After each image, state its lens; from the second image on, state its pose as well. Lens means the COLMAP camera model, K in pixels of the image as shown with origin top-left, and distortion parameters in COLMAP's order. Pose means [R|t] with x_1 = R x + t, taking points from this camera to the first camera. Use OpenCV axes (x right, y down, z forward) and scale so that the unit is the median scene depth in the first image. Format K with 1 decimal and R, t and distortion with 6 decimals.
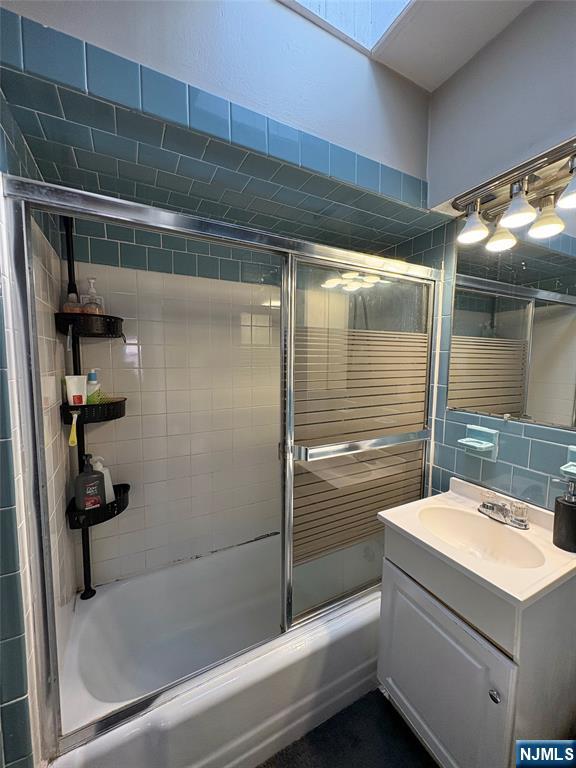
lens RADIAL K [[307.7, 0, 288.0], [0, 307.7, 384.0], [0, 0, 1]] dist [0.002685, 0.000638]
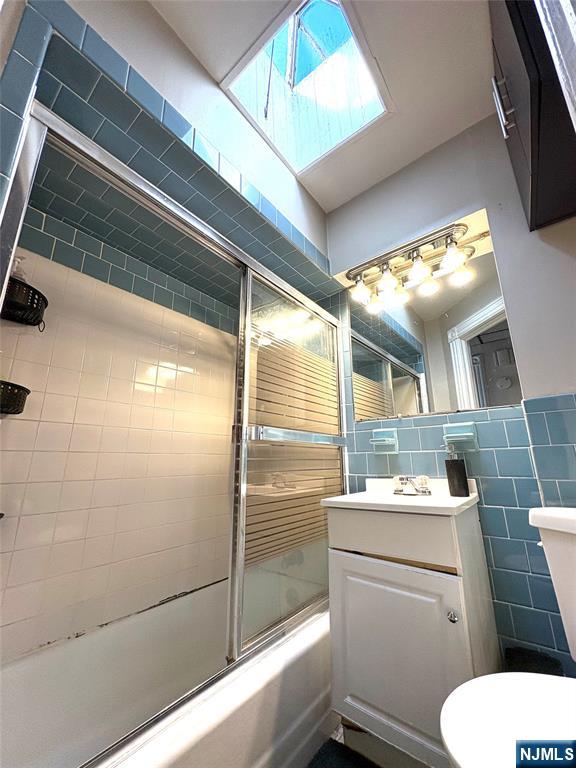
lens RADIAL K [[307.7, 0, 288.0], [0, 307.7, 384.0], [0, 0, 1]] dist [0.002685, 0.000638]
pose [[0.913256, 0.089754, 0.397377, -0.260279], [0.049157, 0.944024, -0.326195, 0.376719], [-0.404410, 0.317433, 0.857723, 0.017848]]
